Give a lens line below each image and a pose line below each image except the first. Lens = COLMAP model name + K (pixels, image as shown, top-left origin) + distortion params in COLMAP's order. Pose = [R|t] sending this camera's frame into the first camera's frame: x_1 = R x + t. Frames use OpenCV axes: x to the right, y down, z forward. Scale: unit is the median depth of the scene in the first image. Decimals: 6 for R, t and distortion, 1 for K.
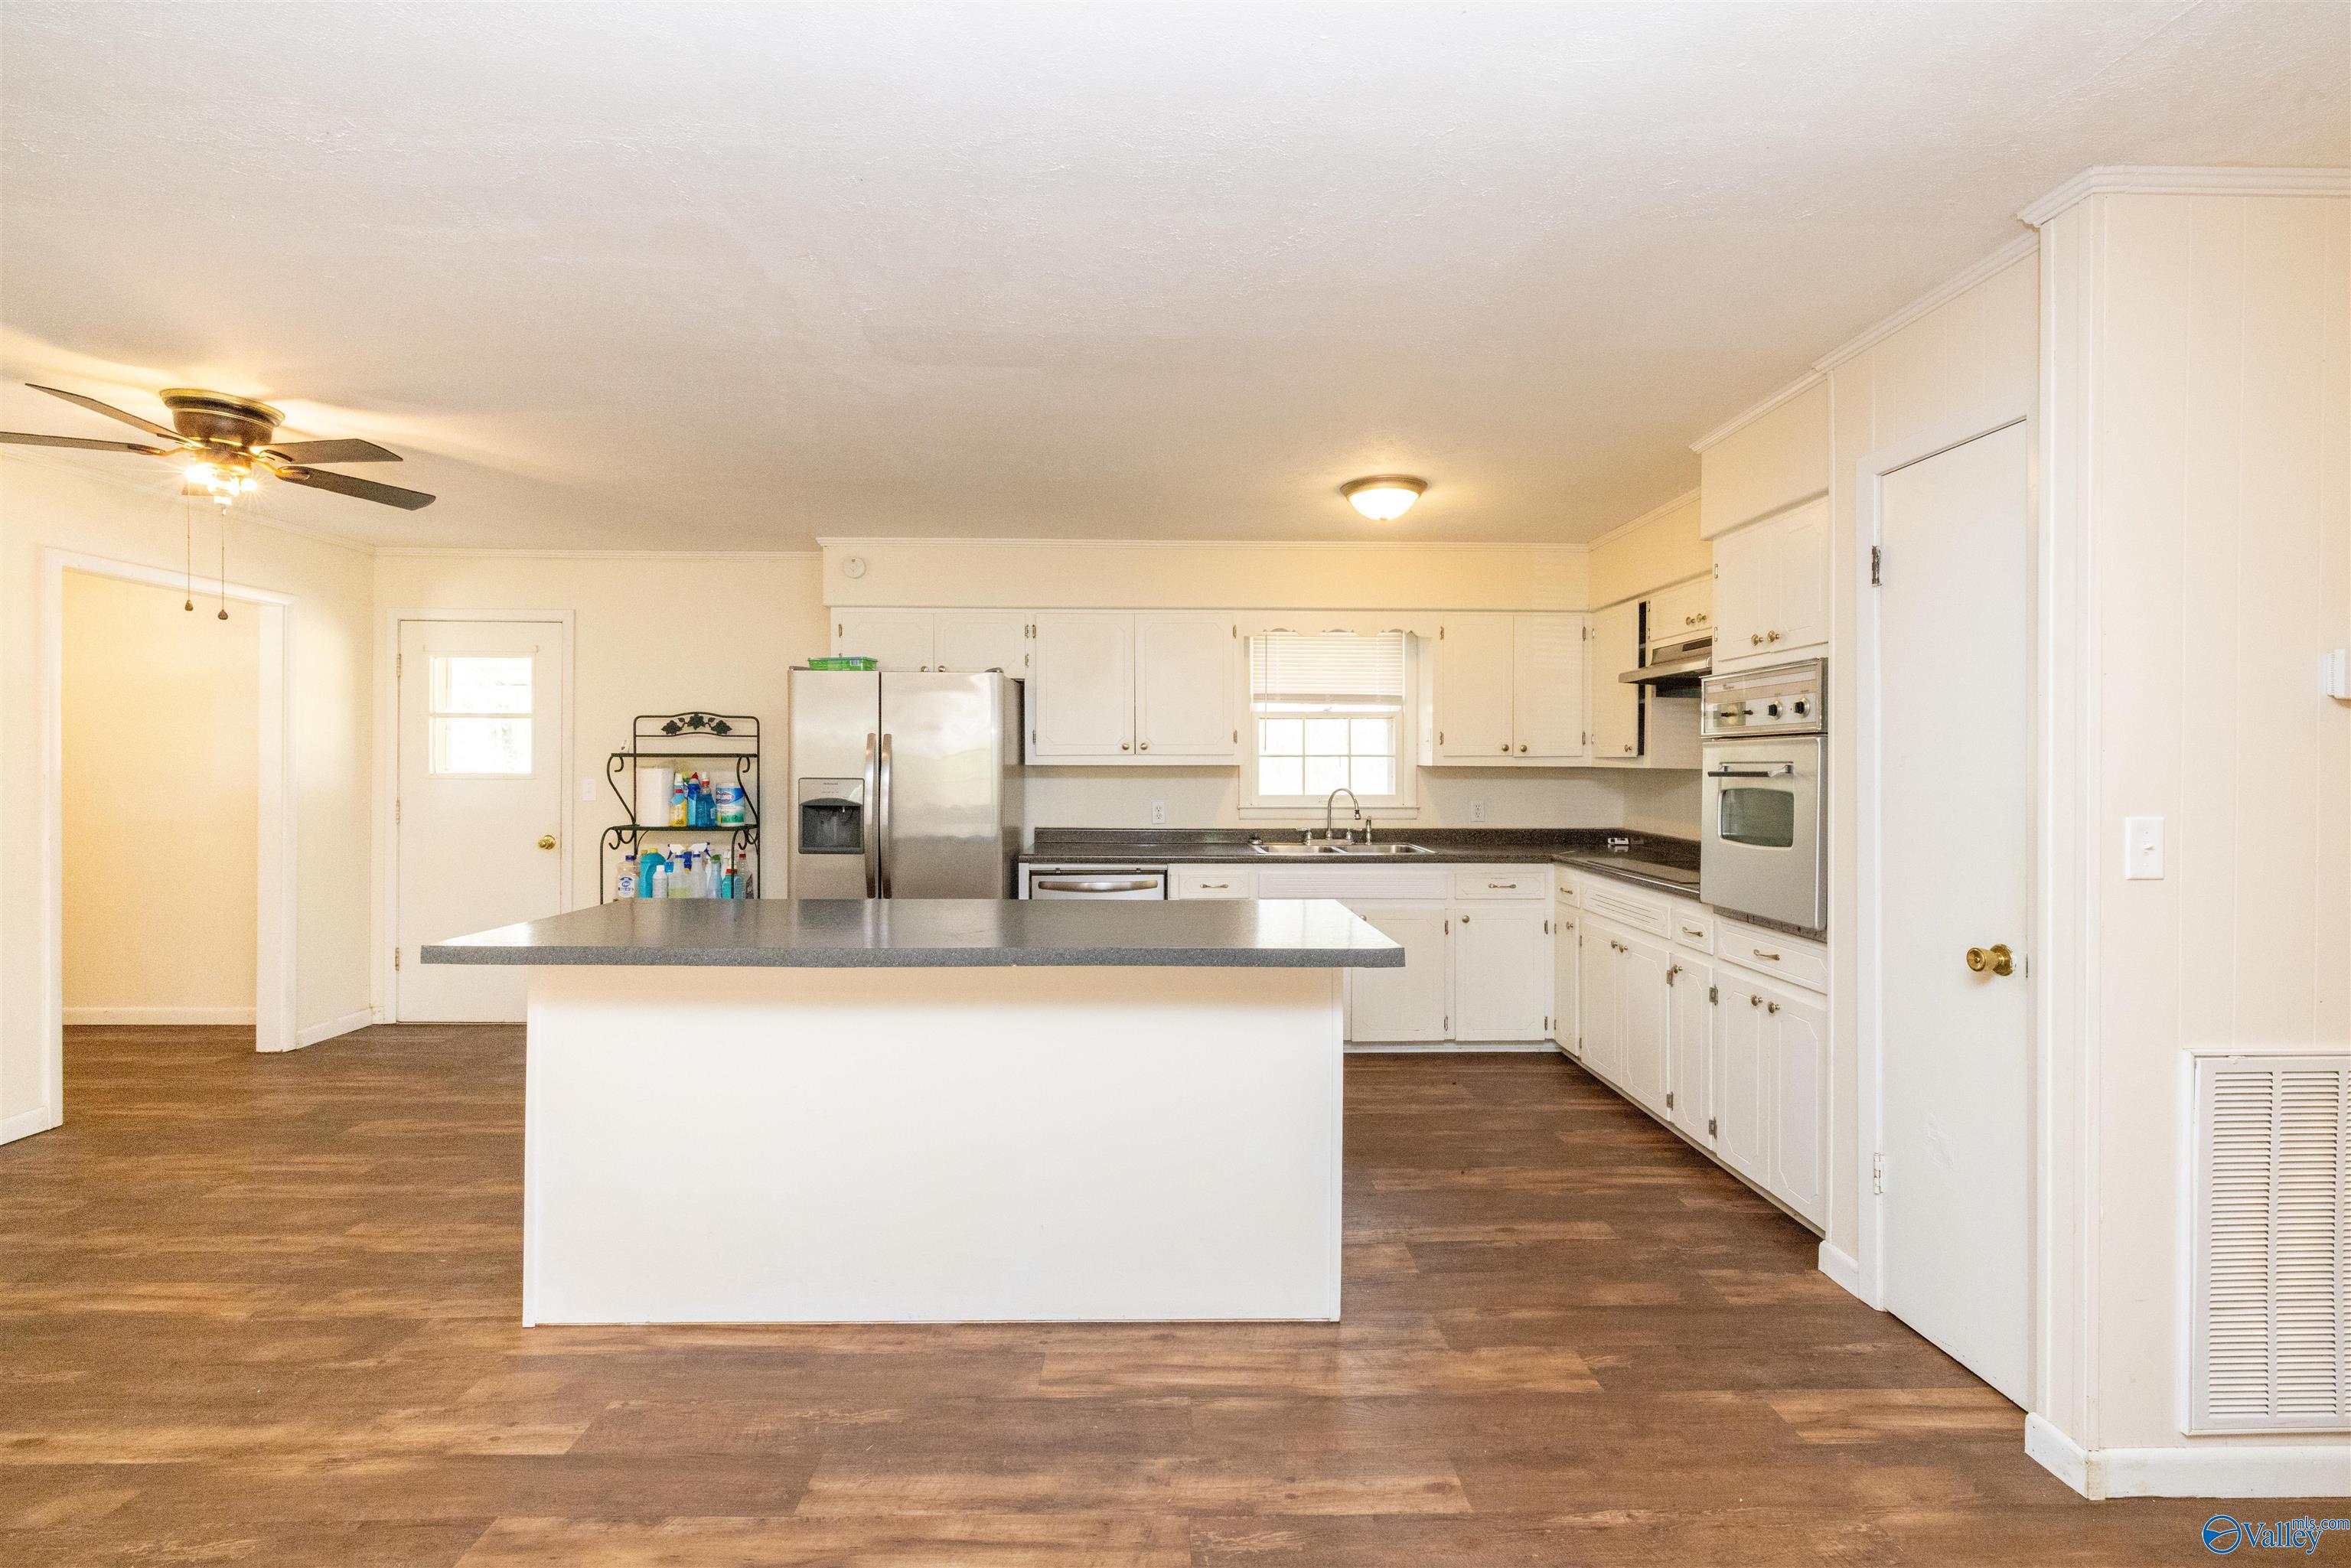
lens RADIAL K [[999.2, 0, 1175.0], [0, 999.2, 770.4], [0, 0, 1]] dist [0.000729, 0.000266]
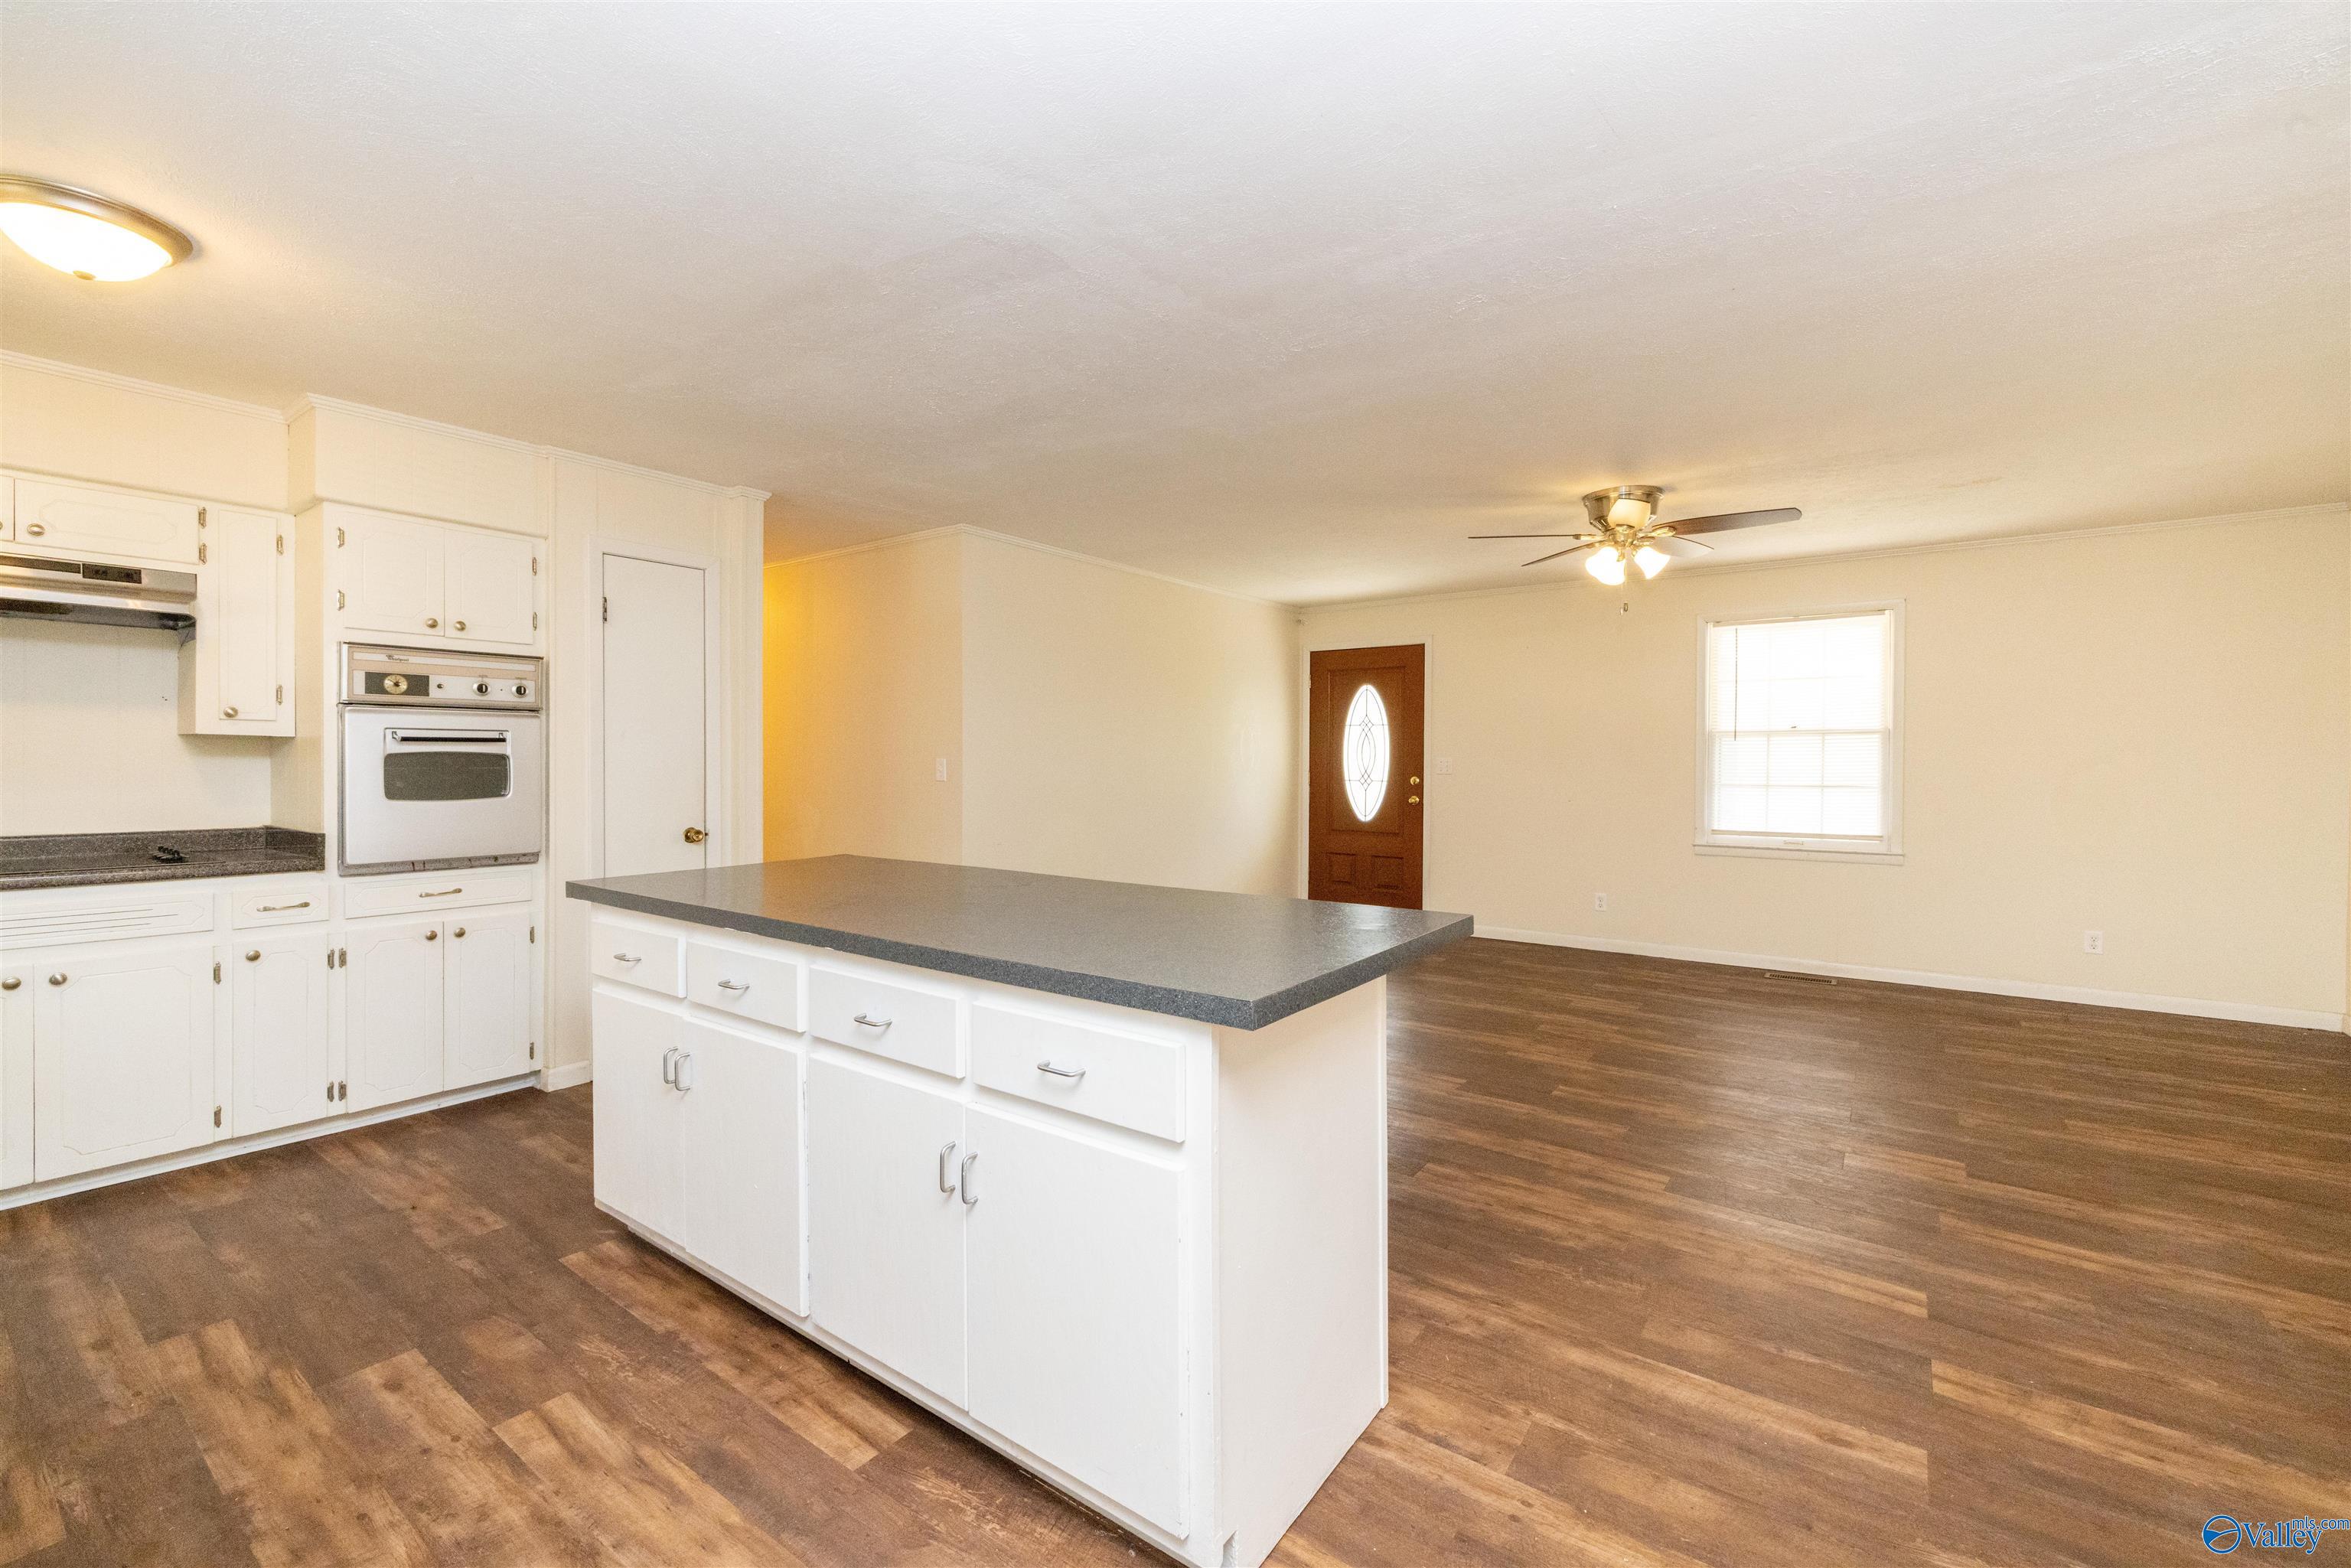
lens RADIAL K [[974.0, 0, 1174.8], [0, 974.0, 773.2], [0, 0, 1]] dist [-0.001308, -0.000052]
pose [[-0.793256, -0.013774, 0.608732, -0.541006], [-0.004125, 0.999843, 0.017248, 0.013581], [-0.608874, 0.011171, -0.793188, 0.945734]]
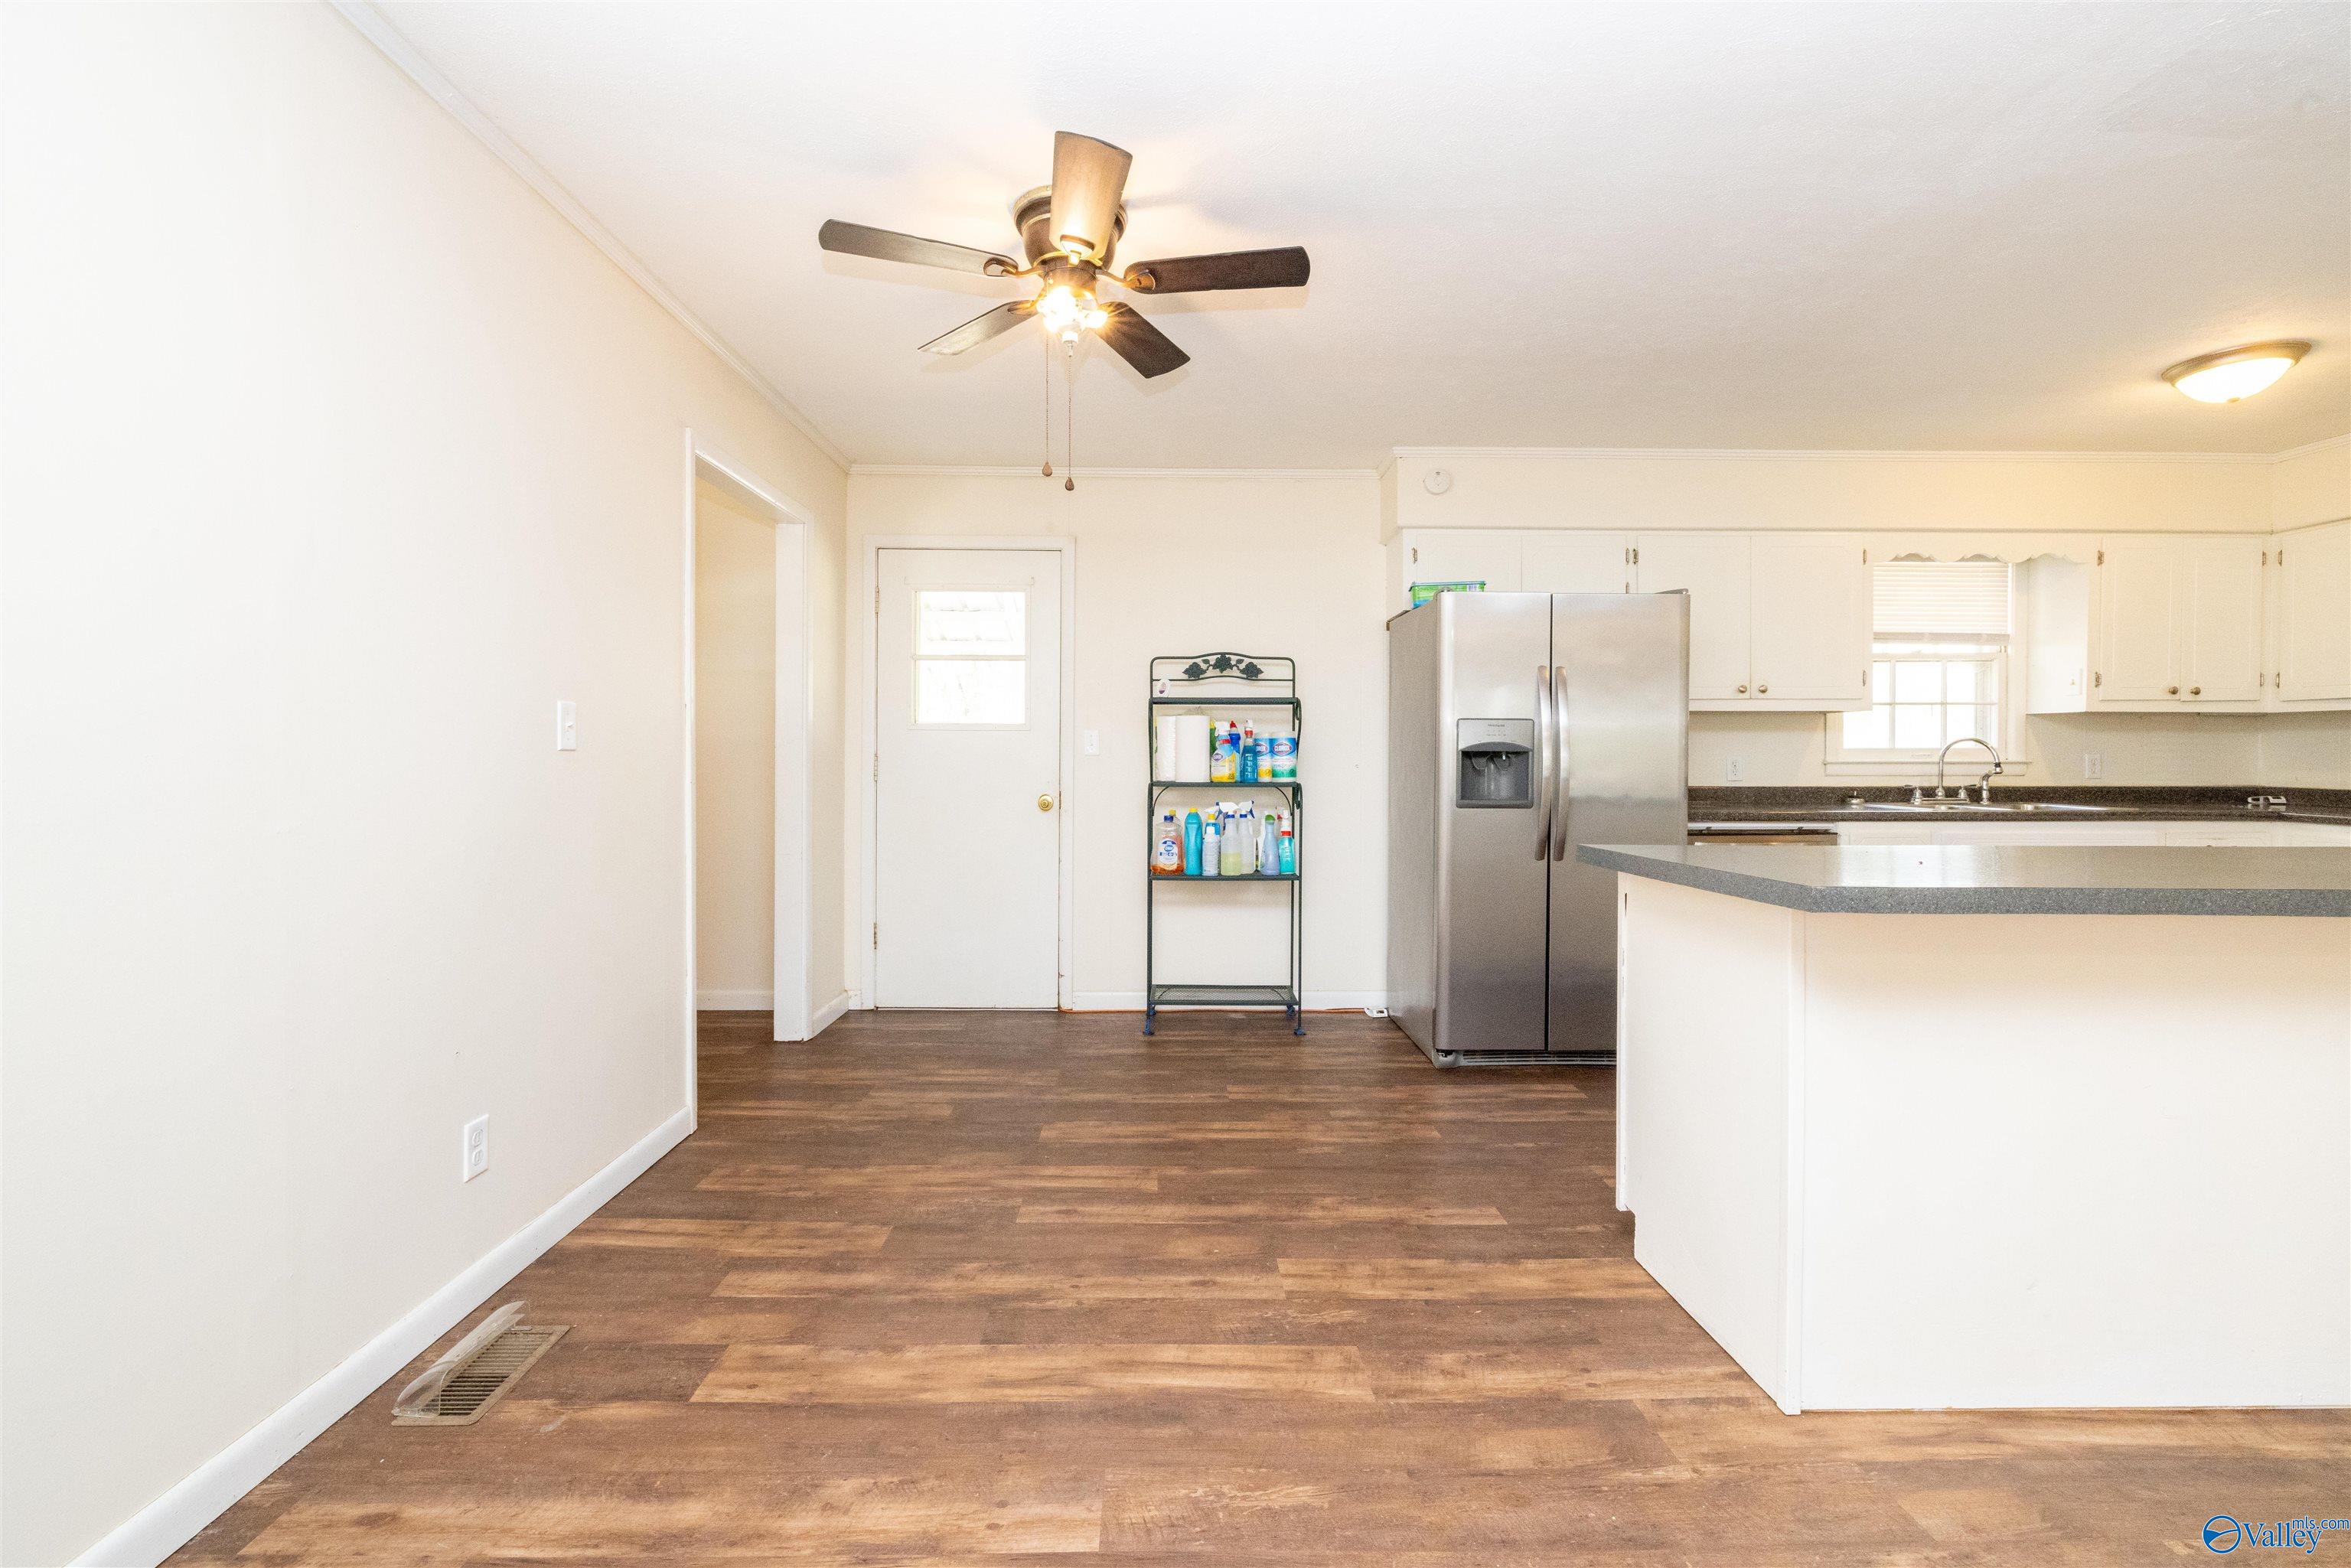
lens RADIAL K [[999.2, 0, 1175.0], [0, 999.2, 770.4], [0, 0, 1]] dist [0.000729, 0.000266]
pose [[0.999995, -0.001617, -0.002855, -0.596243], [0.001639, 0.999968, 0.007847, 0.043169], [0.002842, -0.007851, 0.999965, 0.147410]]
